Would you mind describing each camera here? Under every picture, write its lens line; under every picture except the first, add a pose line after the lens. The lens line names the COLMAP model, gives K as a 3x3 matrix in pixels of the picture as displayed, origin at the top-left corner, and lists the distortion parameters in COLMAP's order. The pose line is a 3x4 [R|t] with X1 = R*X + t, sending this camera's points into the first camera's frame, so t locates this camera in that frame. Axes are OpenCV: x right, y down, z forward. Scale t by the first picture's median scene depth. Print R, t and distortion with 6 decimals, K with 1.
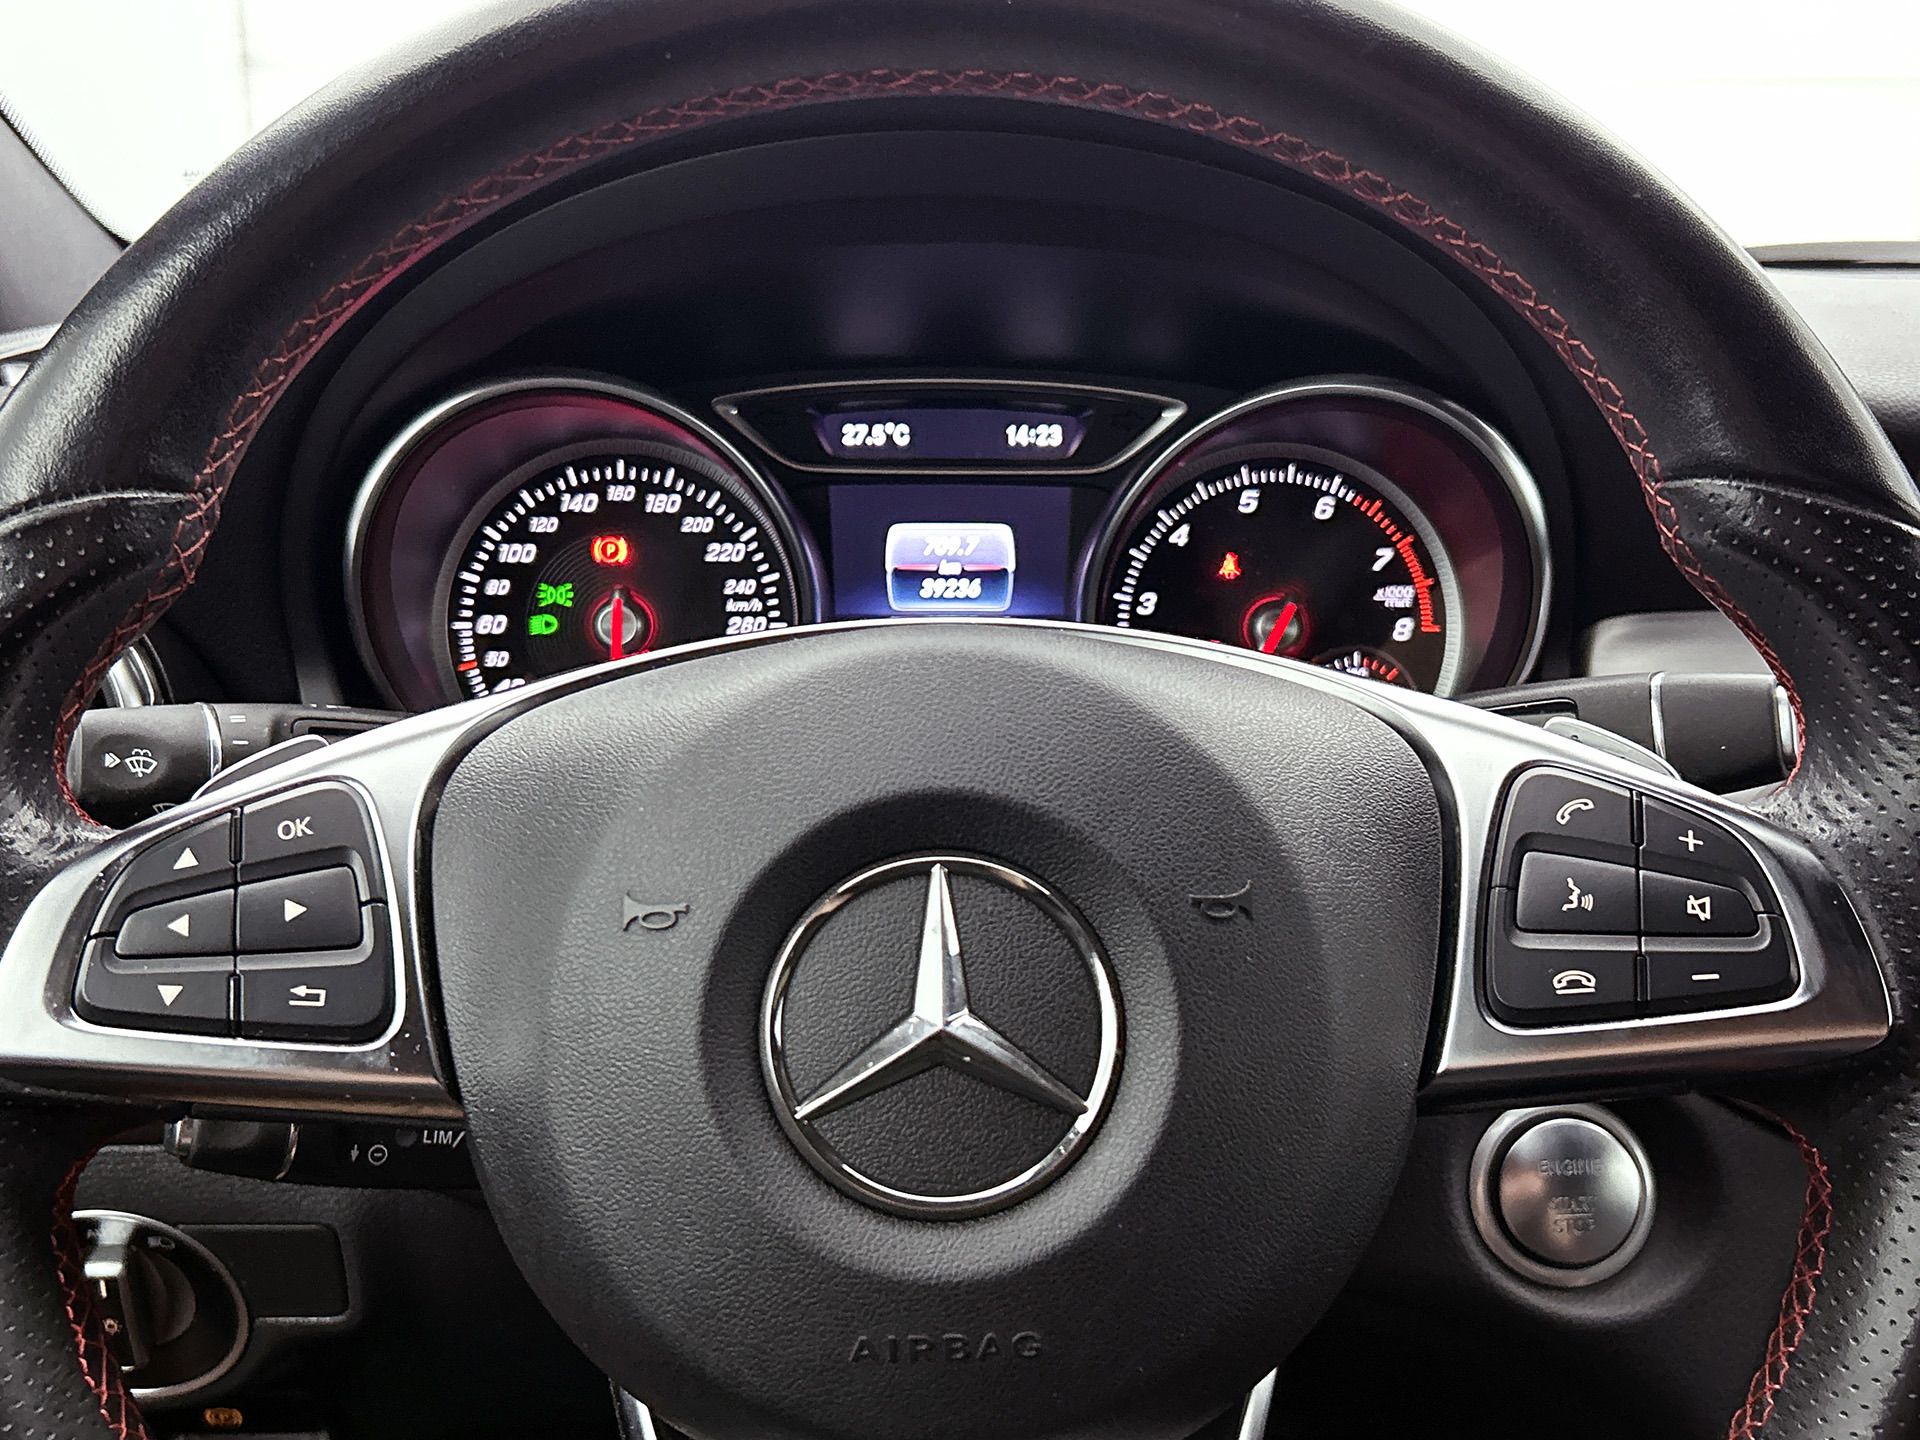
lens RADIAL K [[1964.3, 0, 964.0], [0, 1964.3, 713.8], [0, 0, 1]] dist [0.113369, 0.000000]
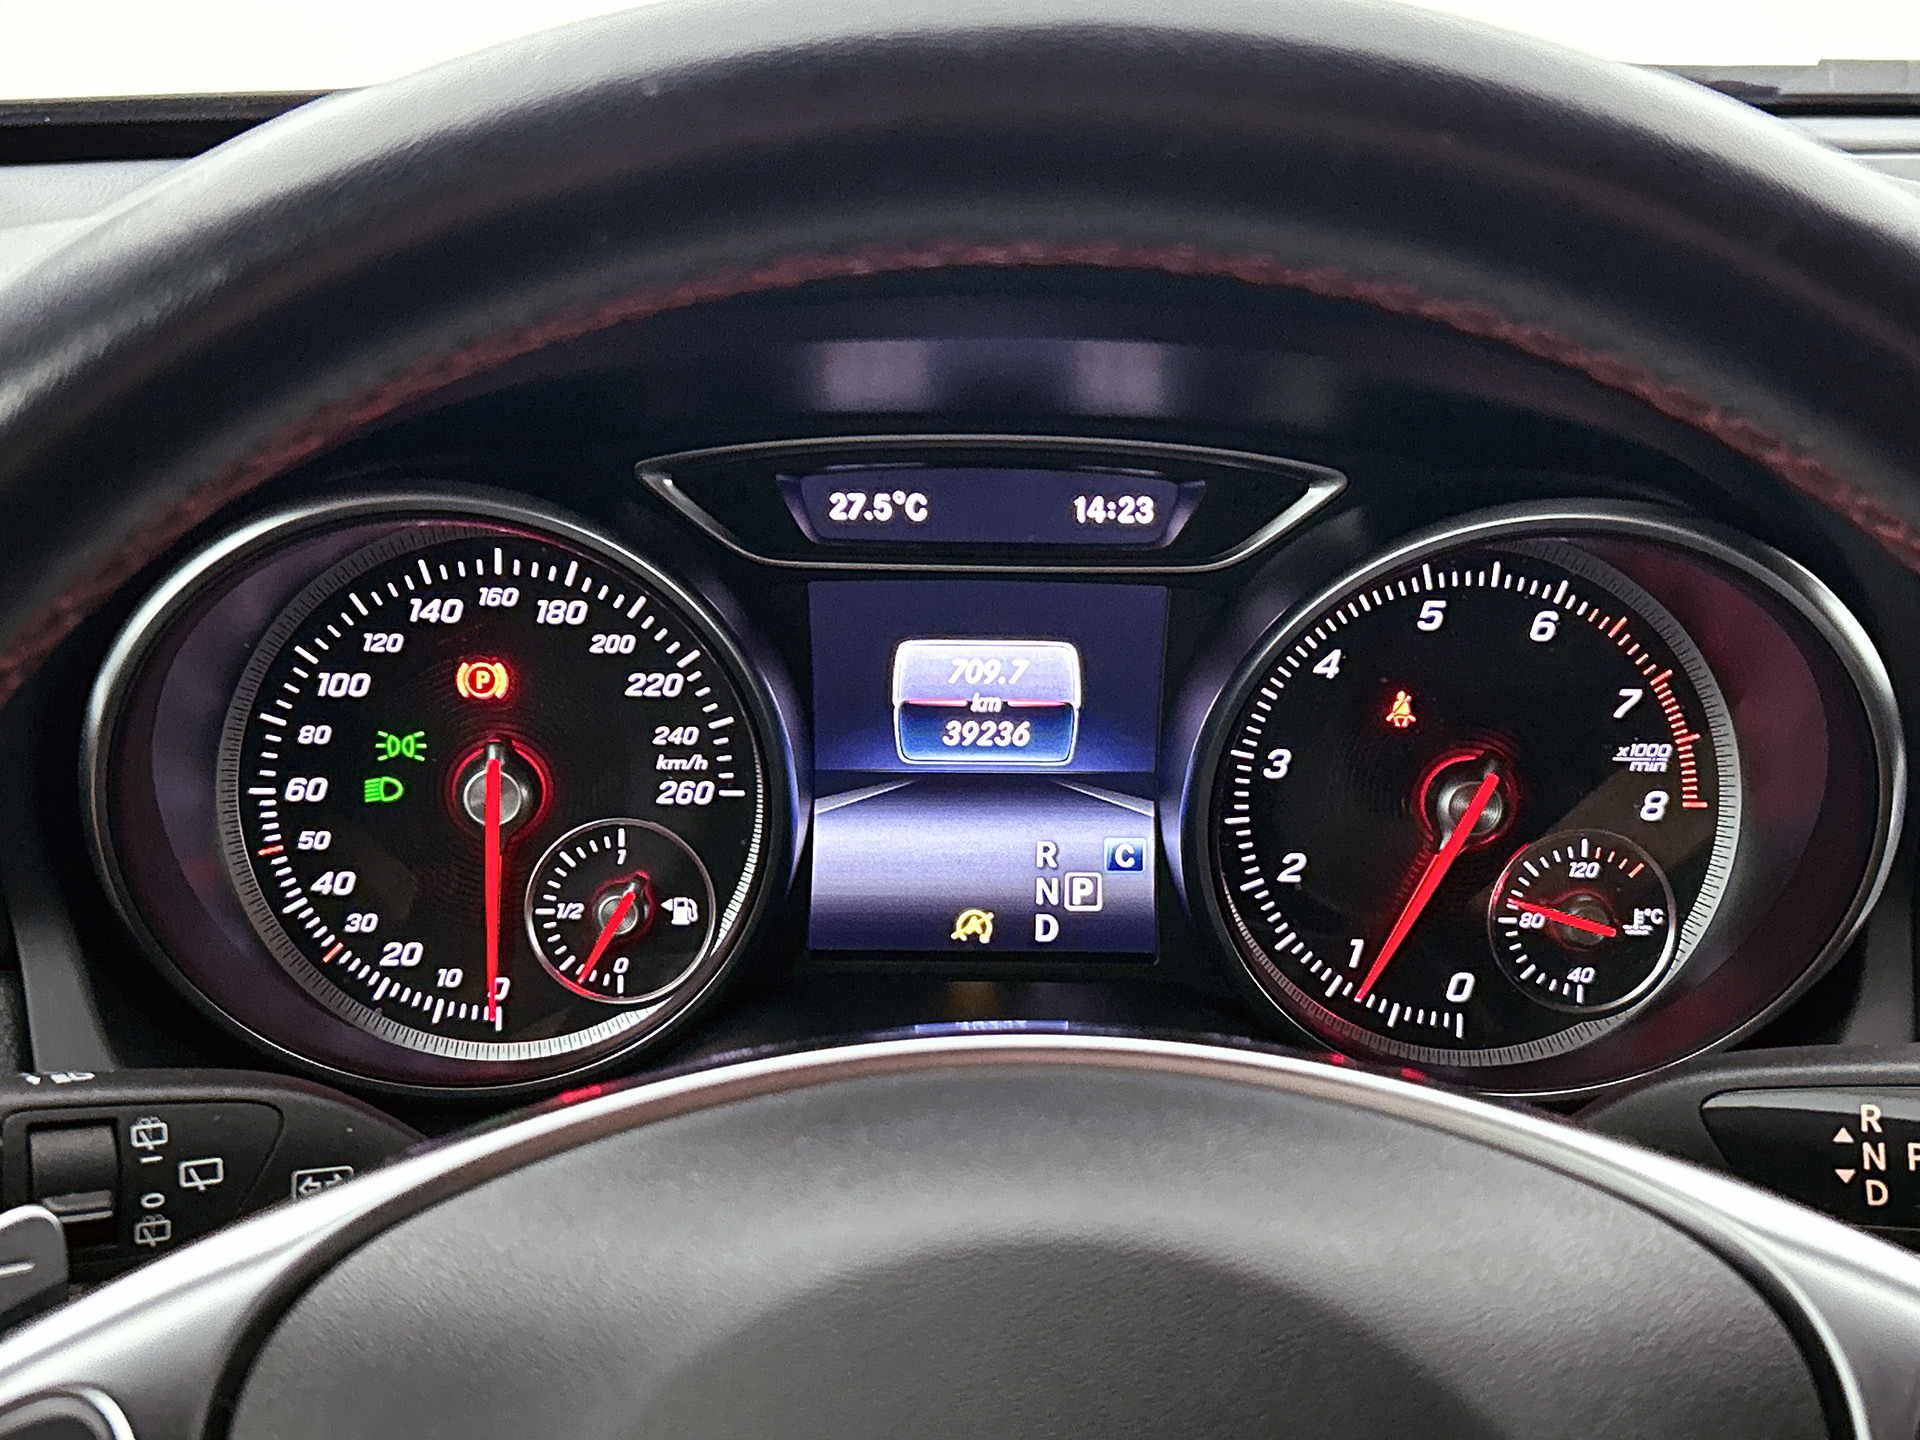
lens RADIAL K [[2596.3, 0, 961.5], [0, 2596.3, 738.7], [0, 0, 1]] dist [0.109460, 0.000000]
pose [[0.999817, 0.010189, 0.016216, -0.030445], [-0.011590, 0.995979, 0.088832, -0.143562], [-0.015246, -0.089003, 0.995915, 0.112371]]
